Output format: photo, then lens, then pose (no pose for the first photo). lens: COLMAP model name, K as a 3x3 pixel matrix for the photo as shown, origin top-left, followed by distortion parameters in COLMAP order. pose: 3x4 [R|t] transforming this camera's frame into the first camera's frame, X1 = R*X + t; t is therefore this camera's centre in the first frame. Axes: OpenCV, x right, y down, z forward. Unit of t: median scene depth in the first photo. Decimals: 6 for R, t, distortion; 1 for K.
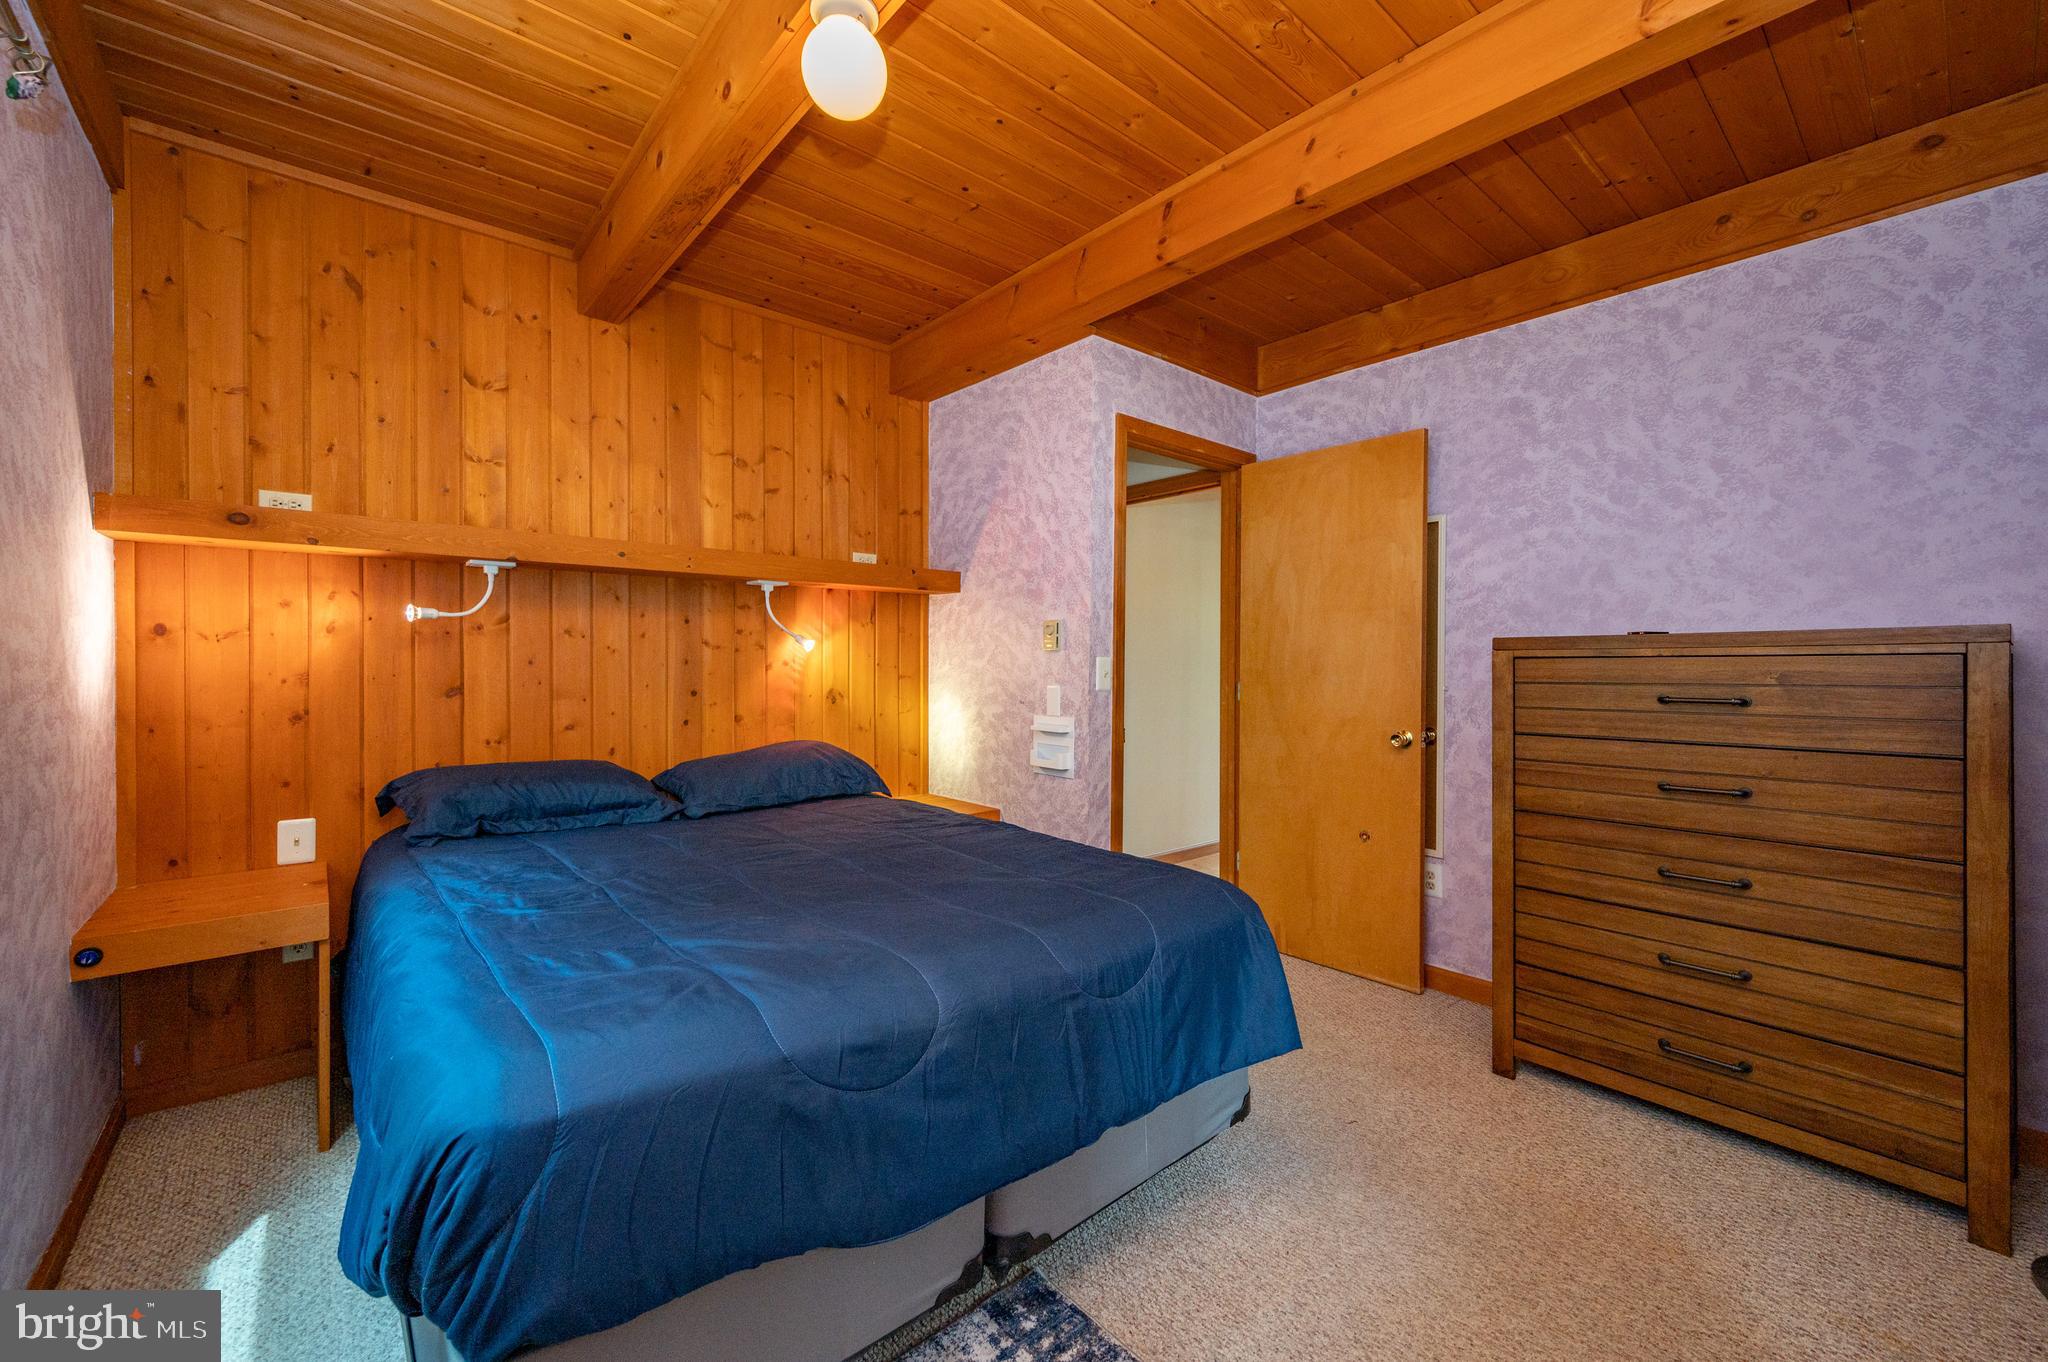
lens RADIAL K [[821.7, 0, 1025.8], [0, 821.7, 669.3], [0, 0, 1]] dist [-0.000367, -0.000088]
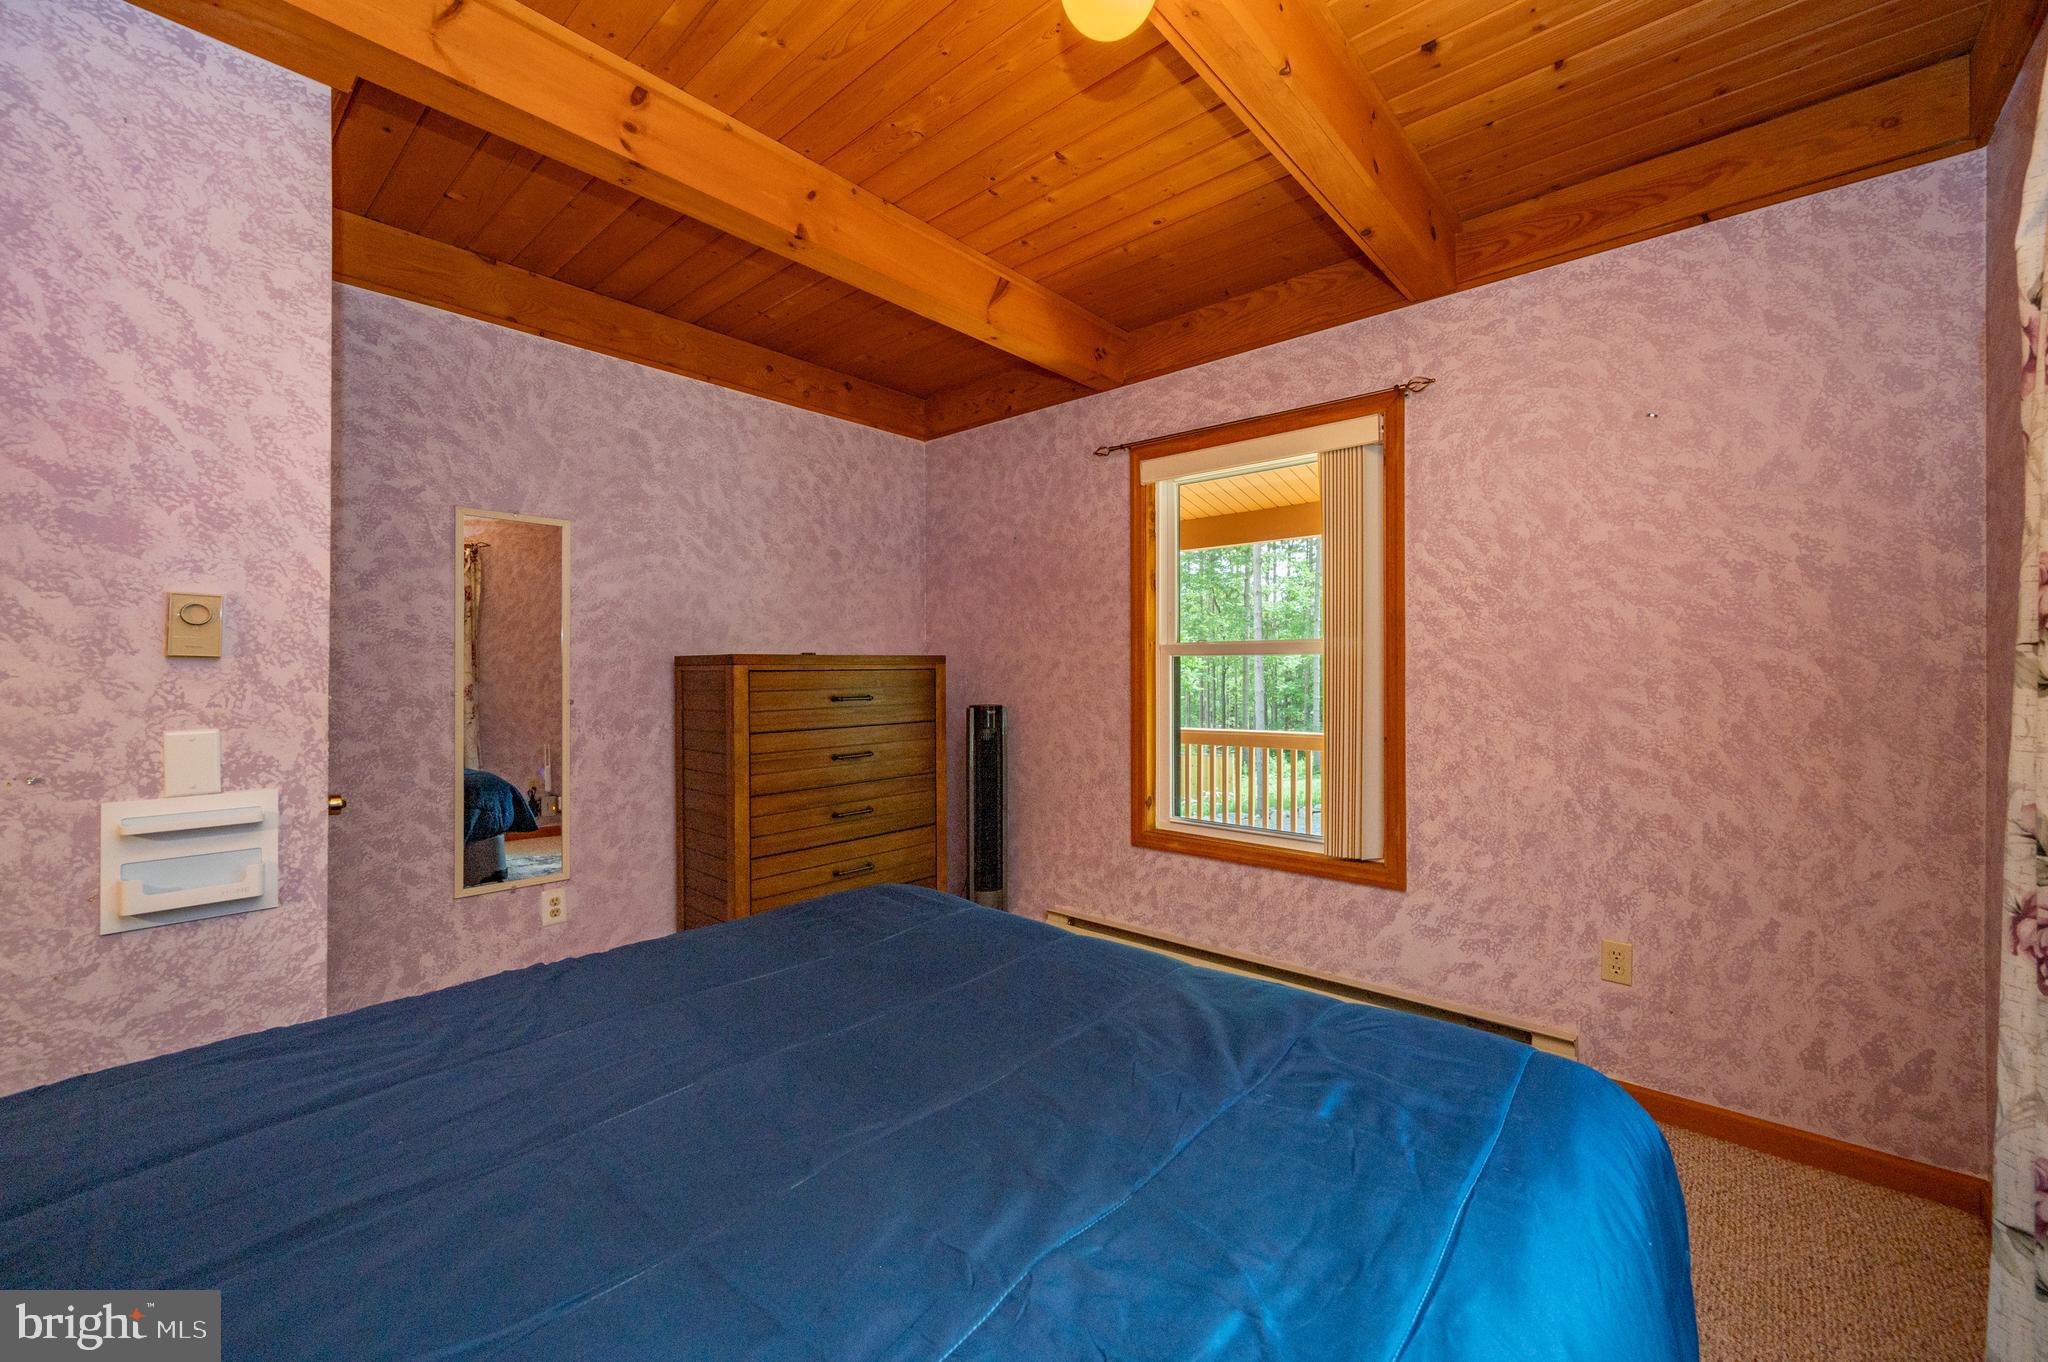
lens RADIAL K [[821.7, 0, 1025.8], [0, 821.7, 669.3], [0, 0, 1]] dist [-0.000367, -0.000088]
pose [[-0.142441, -0.002489, 0.989800, -0.580872], [0.008952, 0.999953, 0.003803, -0.015228], [-0.989763, 0.009403, -0.142412, 0.677114]]
